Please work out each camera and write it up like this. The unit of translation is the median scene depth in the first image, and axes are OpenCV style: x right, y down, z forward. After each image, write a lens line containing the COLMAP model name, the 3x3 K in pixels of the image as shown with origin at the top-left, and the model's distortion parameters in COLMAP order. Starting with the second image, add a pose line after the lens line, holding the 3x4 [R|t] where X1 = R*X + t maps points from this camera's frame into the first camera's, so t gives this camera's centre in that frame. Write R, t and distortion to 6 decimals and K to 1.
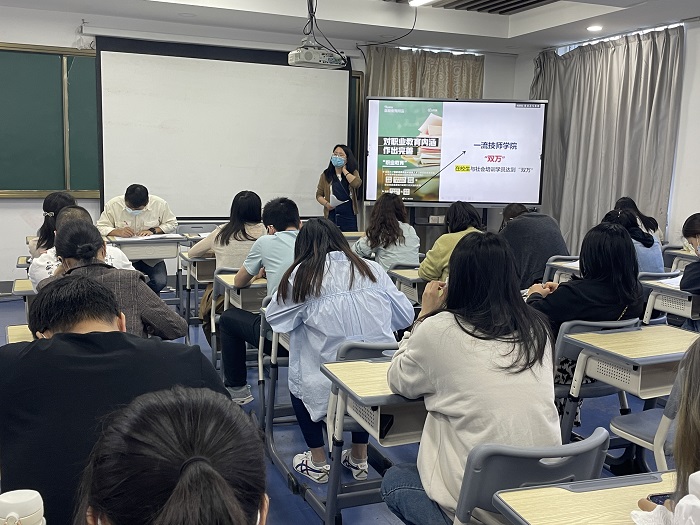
lens RADIAL K [[705.5, 0, 350.4], [0, 705.5, 265.2], [0, 0, 1]] dist [0.005007, 0.000000]
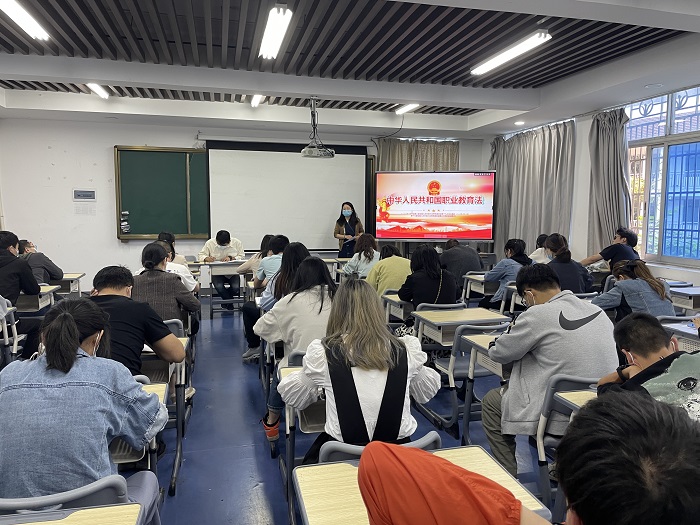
lens RADIAL K [[539.1, 0, 348.6], [0, 539.1, 259.2], [0, 0, 1]] dist [0.007597, -0.001240]
pose [[0.987123, -0.003792, -0.159916, 0.160953], [-0.006024, 0.998129, -0.060853, 0.022773], [0.159848, 0.061033, 0.985253, -0.155967]]
